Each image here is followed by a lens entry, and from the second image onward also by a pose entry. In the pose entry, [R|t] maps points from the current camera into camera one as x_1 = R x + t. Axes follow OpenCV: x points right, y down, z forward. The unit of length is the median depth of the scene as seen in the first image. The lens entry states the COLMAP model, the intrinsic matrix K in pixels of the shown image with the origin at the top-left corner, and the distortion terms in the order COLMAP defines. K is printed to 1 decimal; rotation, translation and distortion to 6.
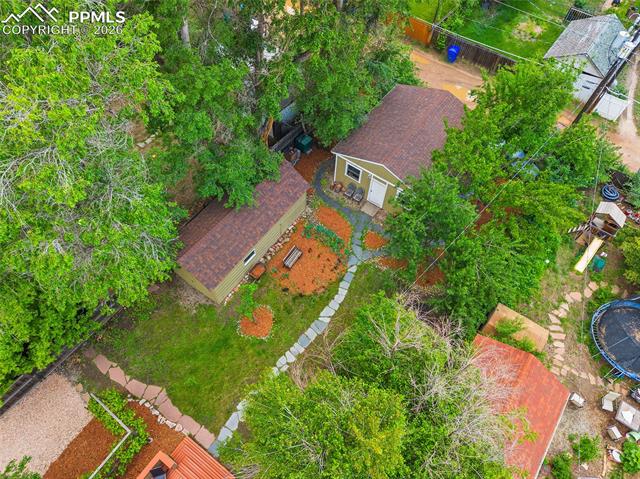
lens RADIAL K [[424.6, 0, 309.8], [0, 424.6, 239.7], [0, 0, 1]] dist [0.019810, -0.011317]
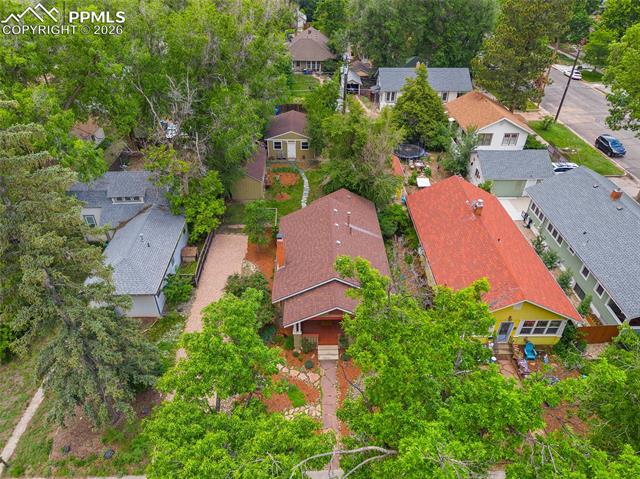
lens RADIAL K [[424.6, 0, 322.2], [0, 424.6, 236.6], [0, 0, 1]] dist [0.019810, -0.011317]
pose [[0.788449, -0.368506, 0.492494, -1.058110], [0.521558, 0.824977, -0.217694, 0.899853], [-0.326075, 0.428505, 0.842650, -0.756796]]
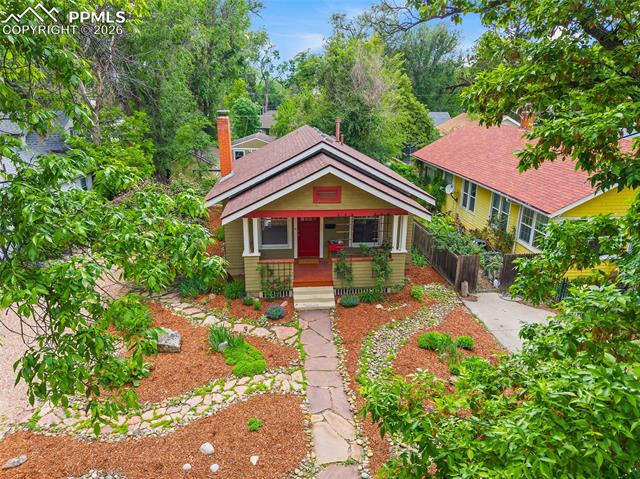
lens RADIAL K [[424.6, 0, 323.4], [0, 424.6, 234.3], [0, 0, 1]] dist [0.019810, -0.011317]
pose [[0.741264, -0.210555, 0.637334, -0.920785], [0.565700, 0.707033, -0.424368, 1.126465], [-0.361264, 0.675108, 0.643209, -0.026565]]
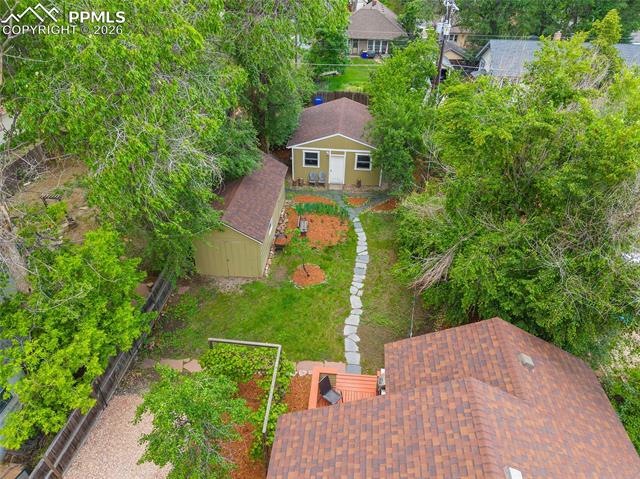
lens RADIAL K [[424.6, 0, 314.5], [0, 424.6, 241.9], [0, 0, 1]] dist [0.019810, -0.011317]
pose [[0.862860, -0.300026, 0.406763, -0.463283], [0.430768, 0.857505, -0.281291, 0.392075], [-0.264407, 0.417935, 0.869149, 0.129875]]
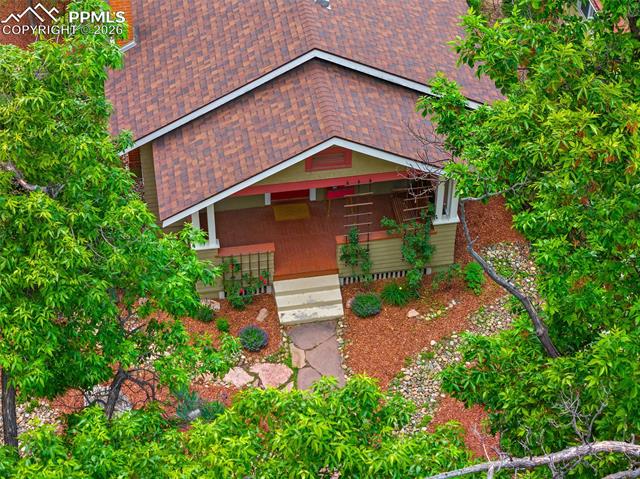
lens RADIAL K [[1275.8, 0, 320.3], [0, 1275.8, 240.2], [0, 0, 1]] dist [-0.217004, 0.000000]
pose [[0.698970, -0.502525, 0.508831, -1.113118], [0.605279, 0.794644, -0.046664, 0.936248], [-0.380890, 0.340602, 0.859601, -0.585863]]
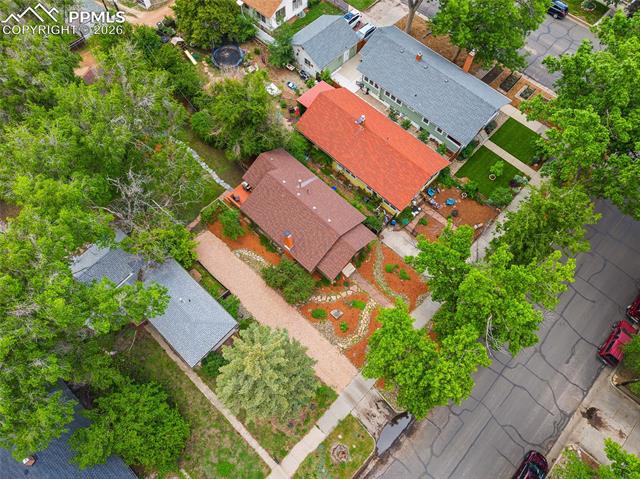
lens RADIAL K [[424.6, 0, 317.8], [0, 424.6, 233.5], [0, 0, 1]] dist [0.019810, -0.011317]
pose [[0.128385, -0.900693, 0.415053, -1.231510], [0.831450, 0.325879, 0.449994, -0.136297], [-0.540563, 0.287323, 0.790719, -1.076140]]
